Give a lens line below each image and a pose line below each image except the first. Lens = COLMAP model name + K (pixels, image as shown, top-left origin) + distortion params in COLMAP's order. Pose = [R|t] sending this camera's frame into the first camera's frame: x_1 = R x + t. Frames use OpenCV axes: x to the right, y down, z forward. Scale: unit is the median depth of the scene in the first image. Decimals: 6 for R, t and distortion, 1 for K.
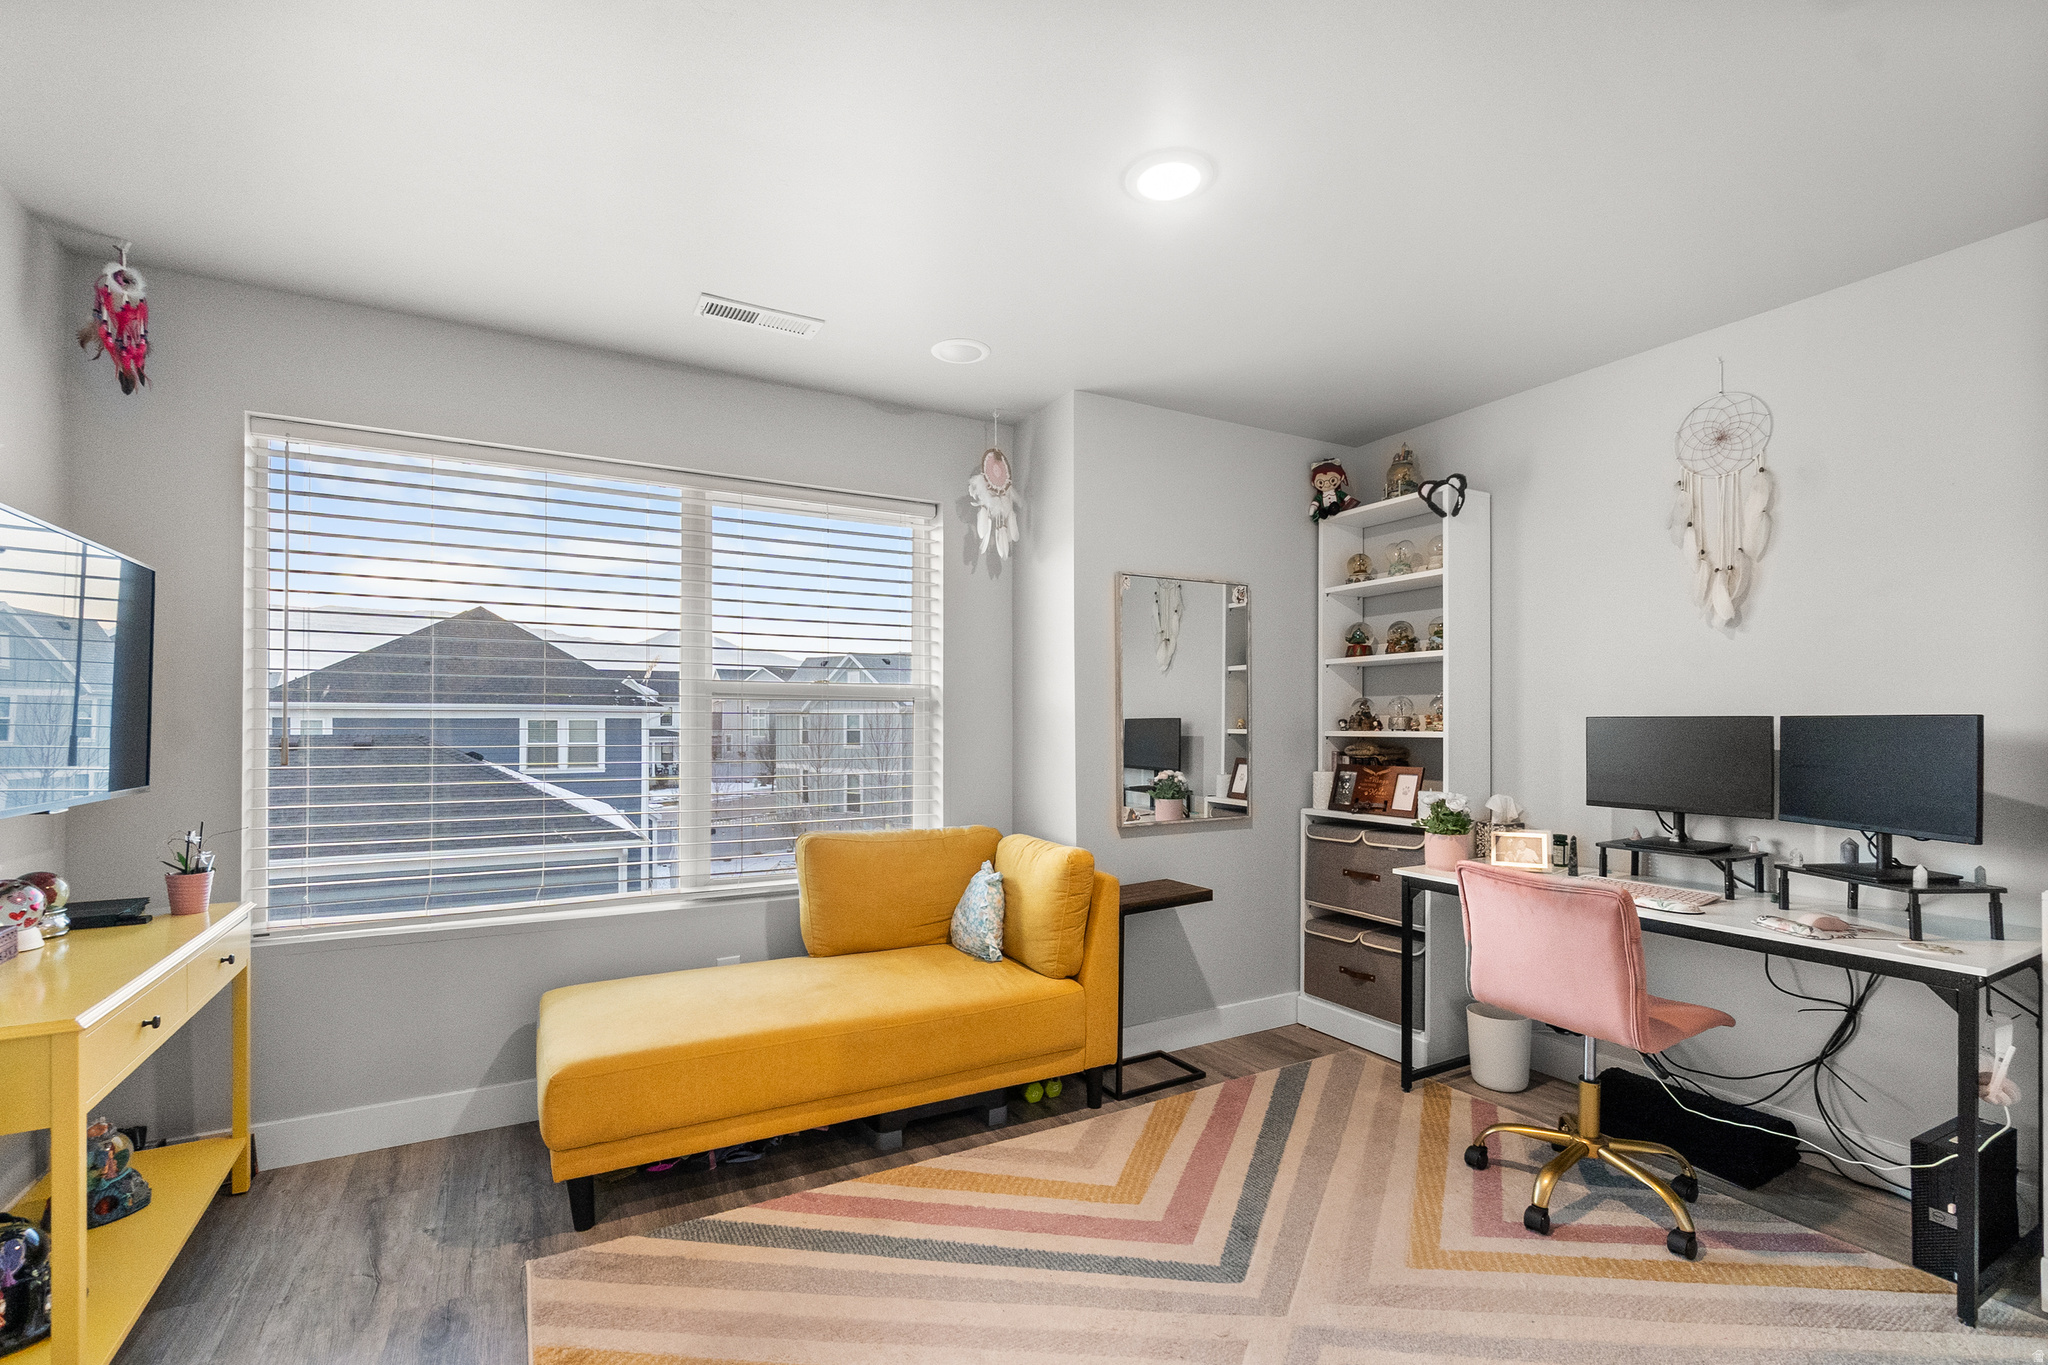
lens RADIAL K [[899.3, 0, 1019.8], [0, 899.3, 719.3], [0, 0, 1]] dist [-0.001564, -0.000368]
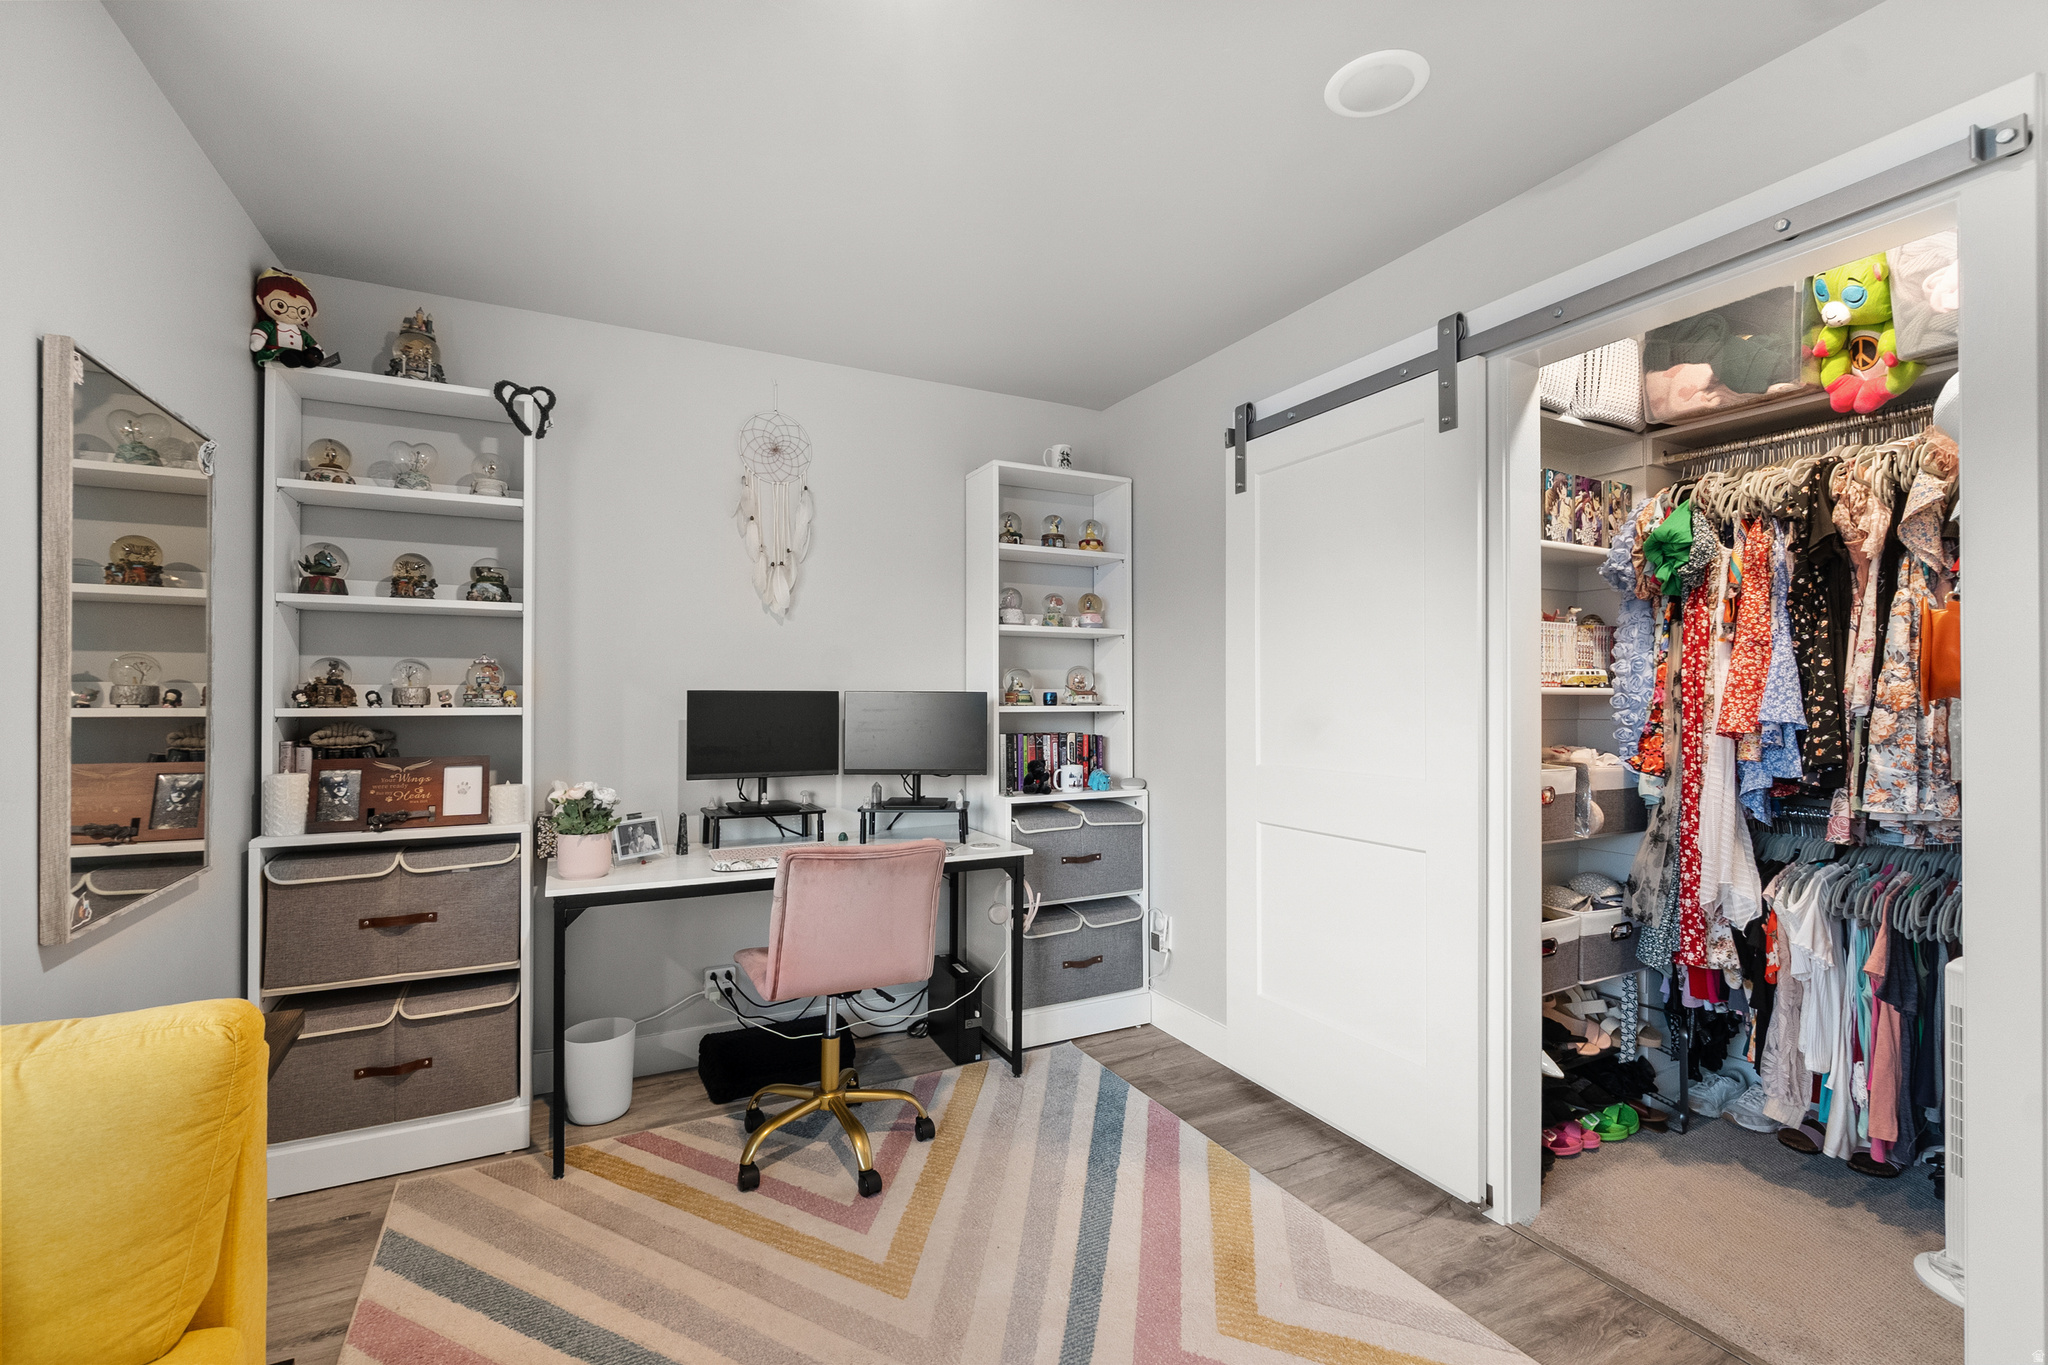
lens RADIAL K [[883.9, 0, 1014.3], [0, 883.9, 695.3], [0, 0, 1]] dist [-0.002504, -0.000180]
pose [[0.032640, 0.000960, 0.999467, -0.286495], [-0.007282, 0.999973, -0.000723, 0.000680], [-0.999441, -0.007255, 0.032646, 0.544148]]
